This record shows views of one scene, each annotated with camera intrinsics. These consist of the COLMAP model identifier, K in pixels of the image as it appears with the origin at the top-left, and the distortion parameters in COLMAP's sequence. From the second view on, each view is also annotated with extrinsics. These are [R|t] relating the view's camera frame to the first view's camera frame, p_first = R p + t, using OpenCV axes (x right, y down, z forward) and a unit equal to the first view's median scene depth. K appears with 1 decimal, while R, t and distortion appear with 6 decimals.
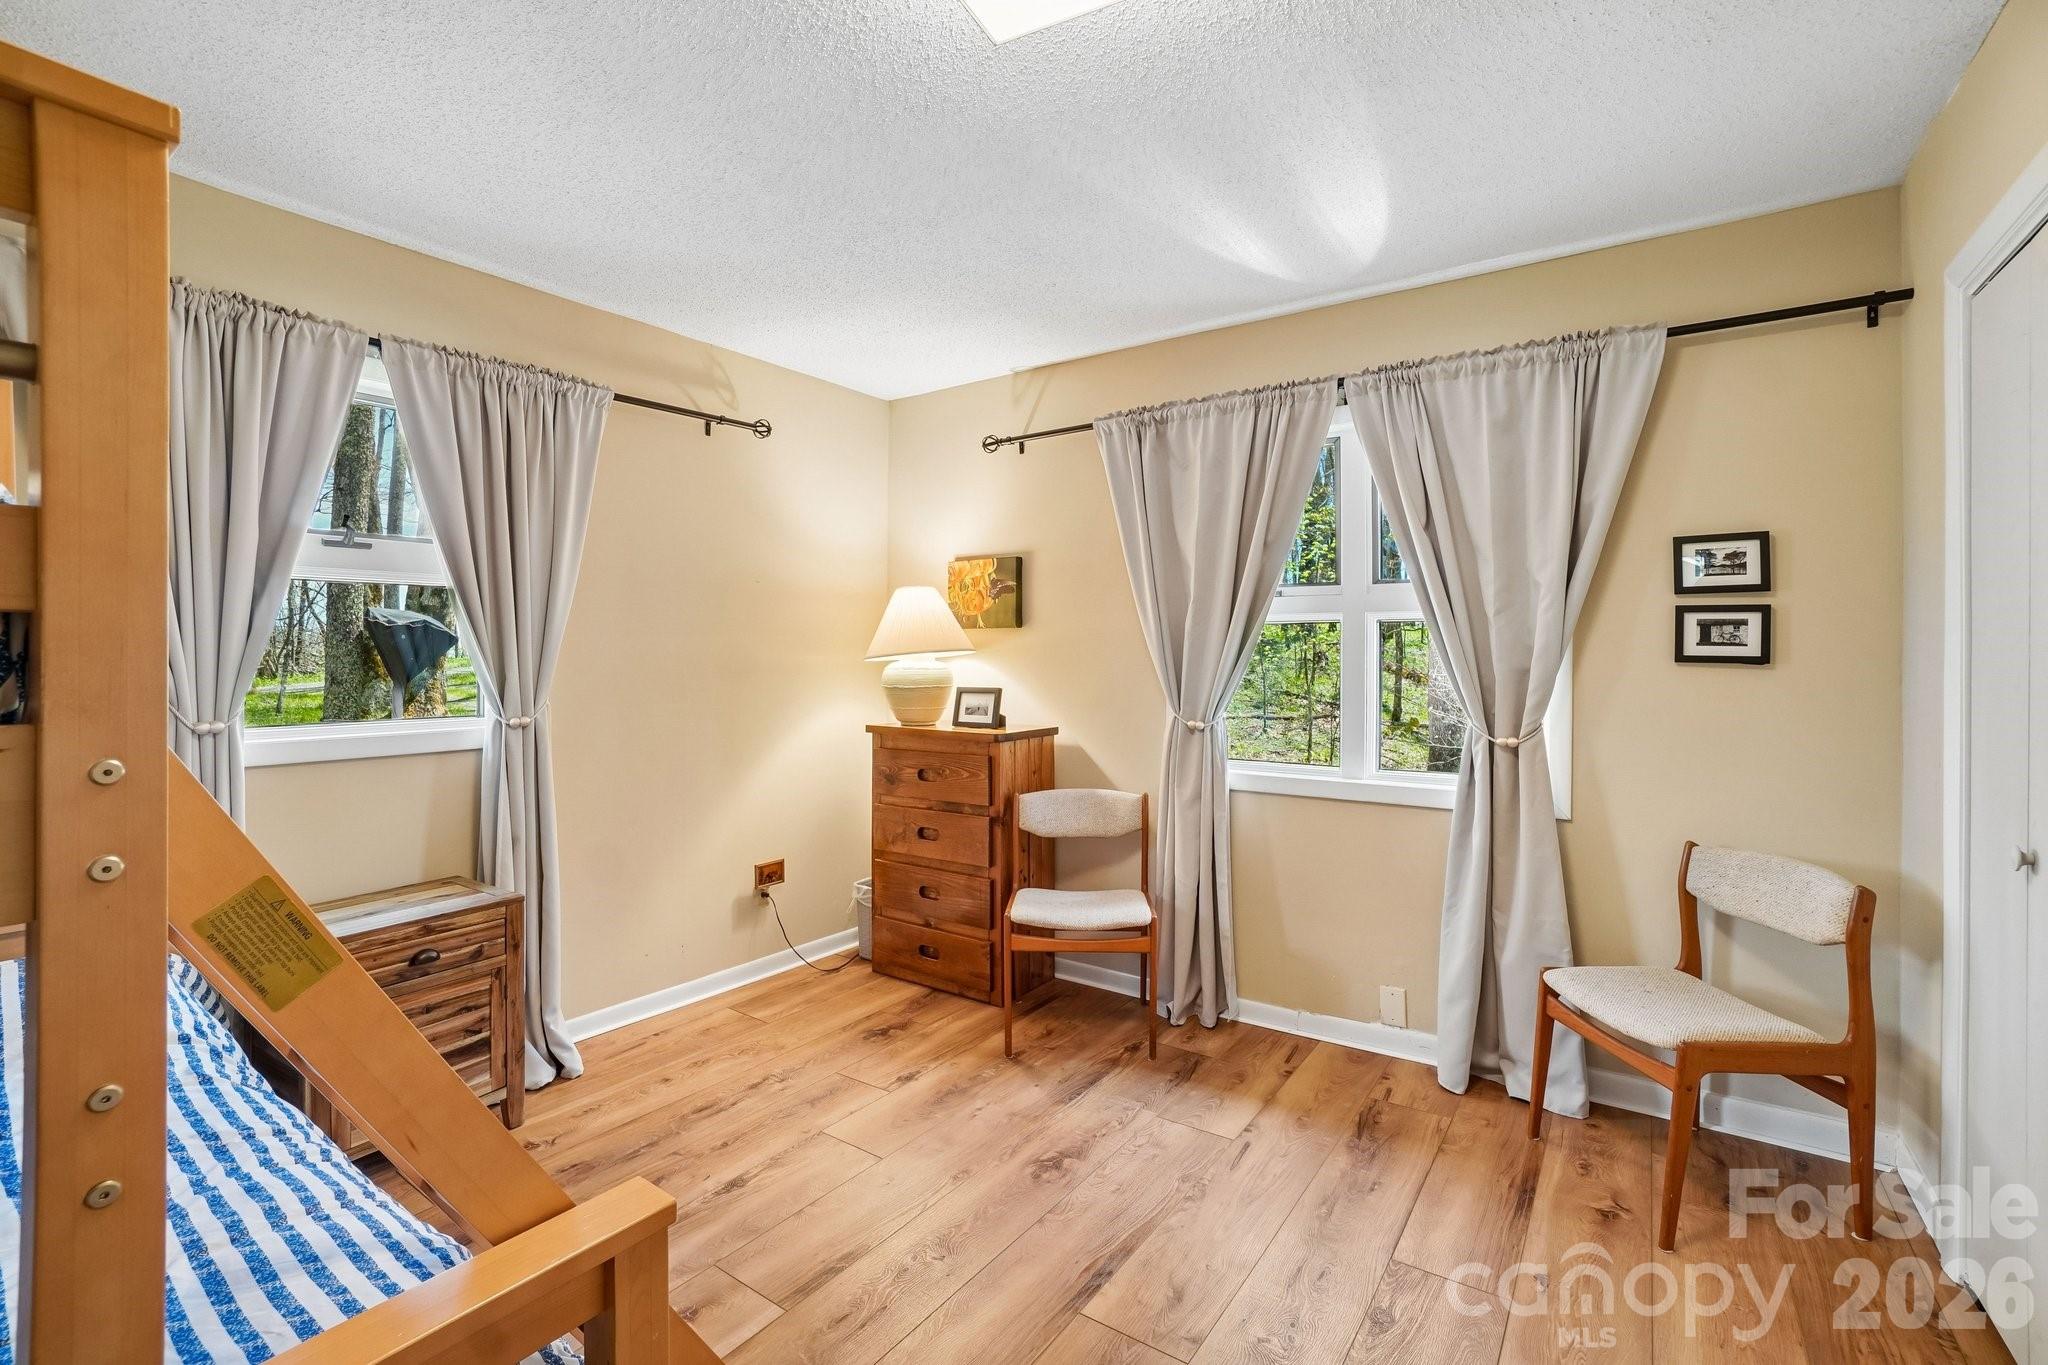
lens RADIAL K [[913.4, 0, 1019.1], [0, 913.4, 644.7], [0, 0, 1]] dist [-0.065155, 0.023331]
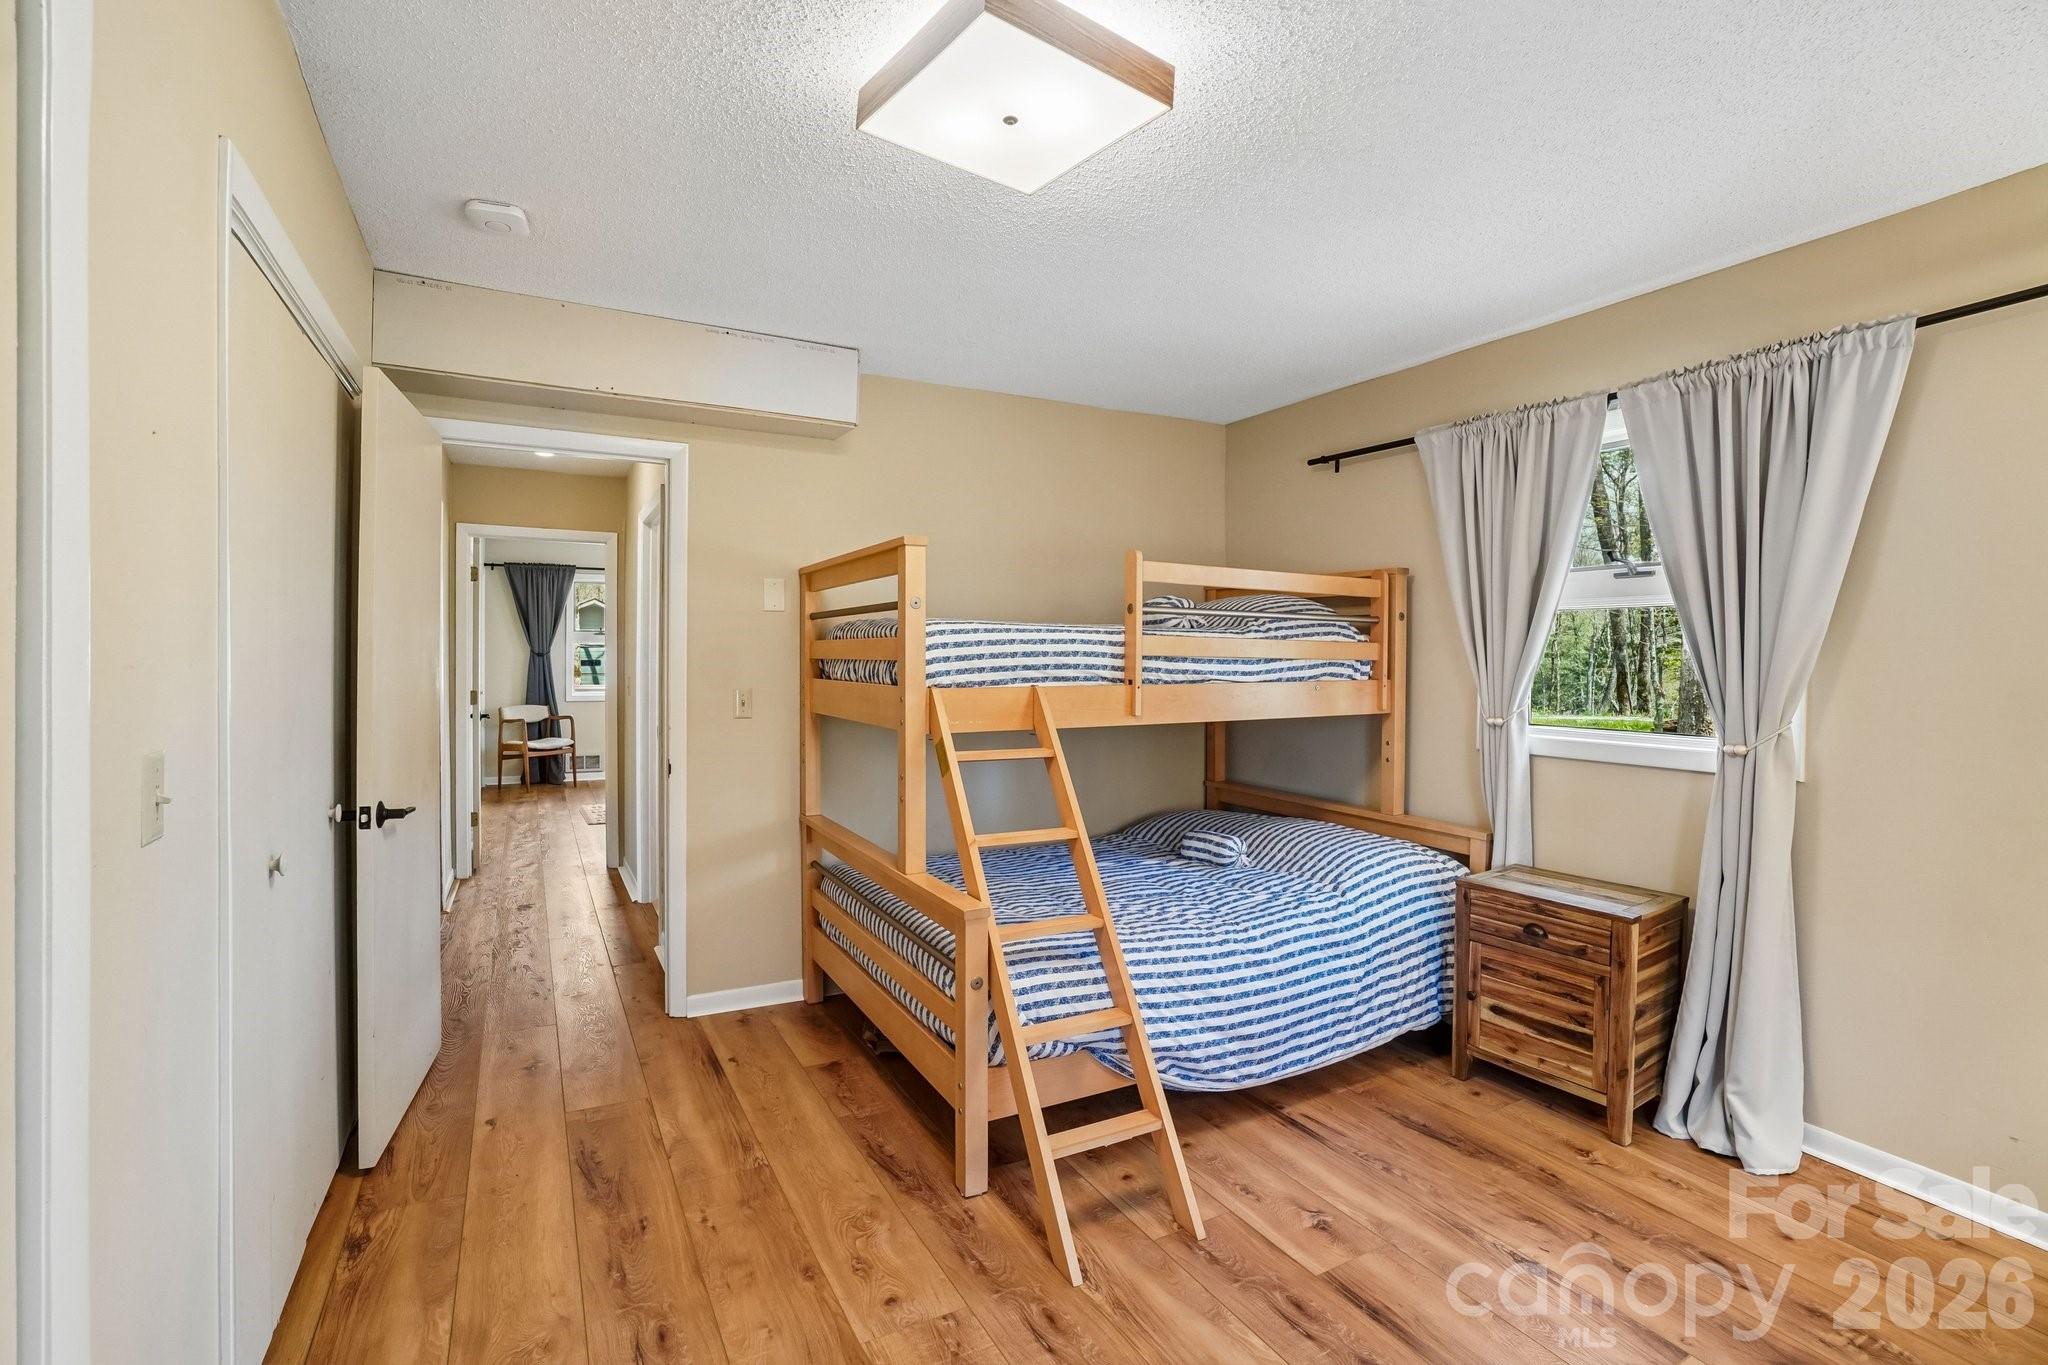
lens RADIAL K [[929.2, 0, 1008.8], [0, 929.2, 655.4], [0, 0, 1]] dist [-0.061173, 0.024300]
pose [[-0.447980, -0.001746, -0.894042, 0.662955], [-0.002359, 0.999997, -0.000771, -0.008296], [0.894040, 0.001763, -0.447983, 0.845315]]
